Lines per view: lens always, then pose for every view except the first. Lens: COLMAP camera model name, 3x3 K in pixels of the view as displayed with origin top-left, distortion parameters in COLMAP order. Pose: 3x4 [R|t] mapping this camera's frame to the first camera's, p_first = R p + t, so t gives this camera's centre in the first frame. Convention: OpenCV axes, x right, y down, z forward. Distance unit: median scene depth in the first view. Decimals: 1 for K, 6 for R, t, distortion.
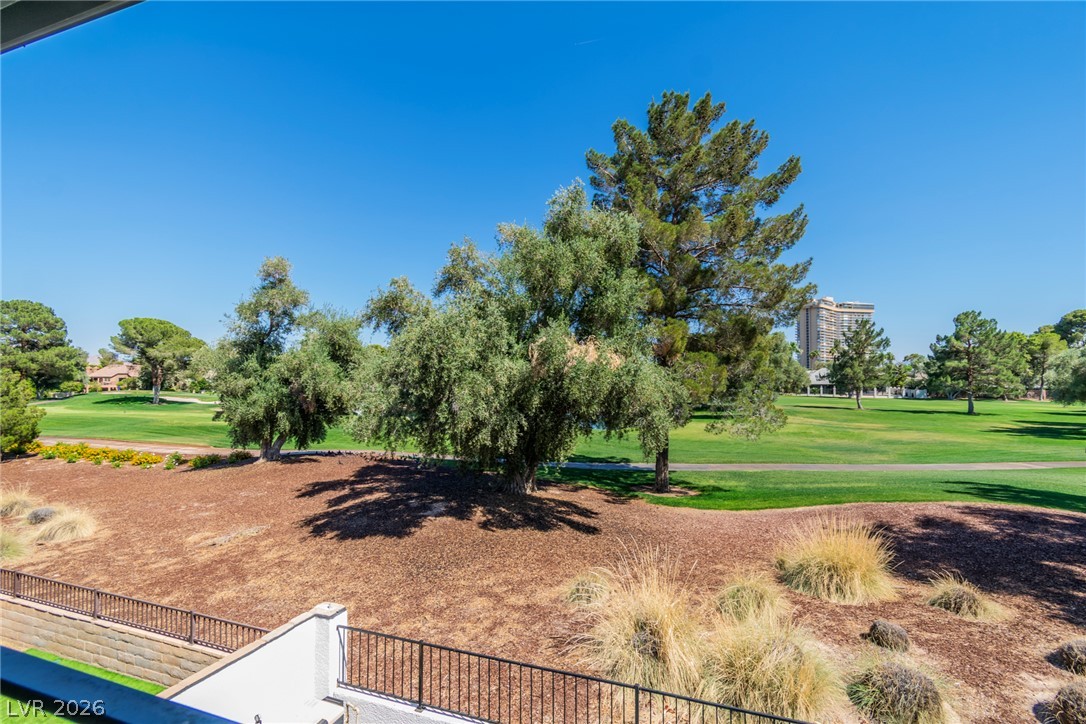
lens RADIAL K [[479.2, 0, 549.2], [0, 479.2, 366.2], [0, 0, 1]] dist [0.000291, 0.000281]
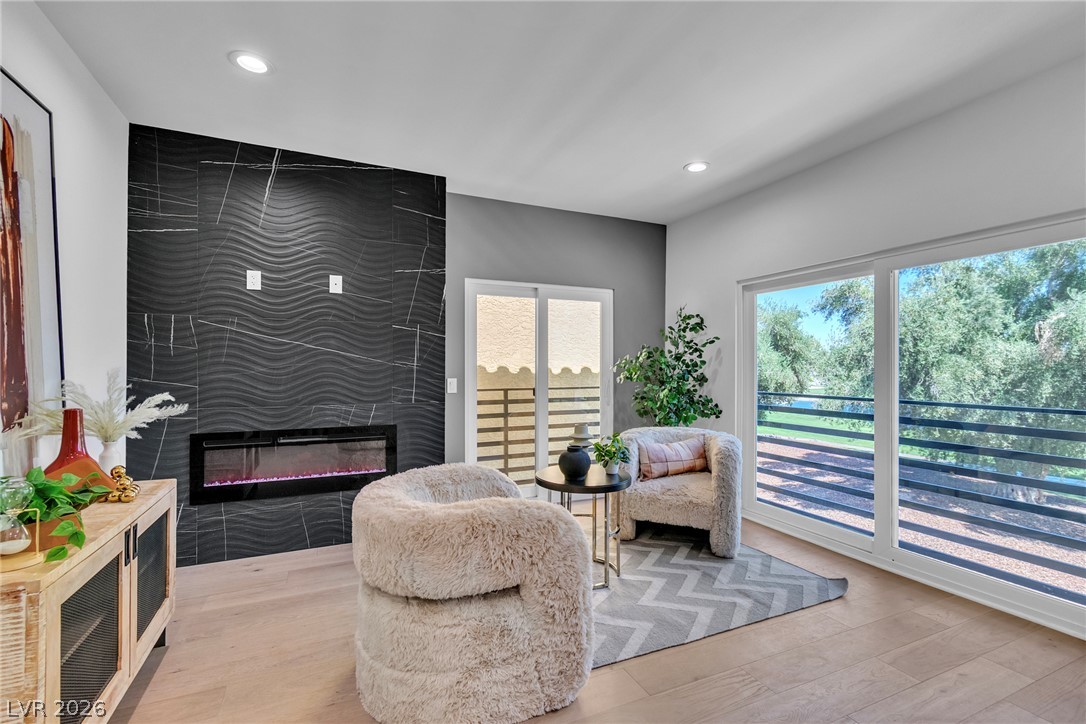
lens RADIAL K [[488.9, 0, 545.0], [0, 488.9, 368.0], [0, 0, 1]] dist [-0.003051, -0.000601]
pose [[0.687881, 0.001628, -0.725822, -0.015364], [0.012432, 0.999824, 0.014024, 0.013085], [0.725717, -0.018671, 0.687740, -0.249226]]
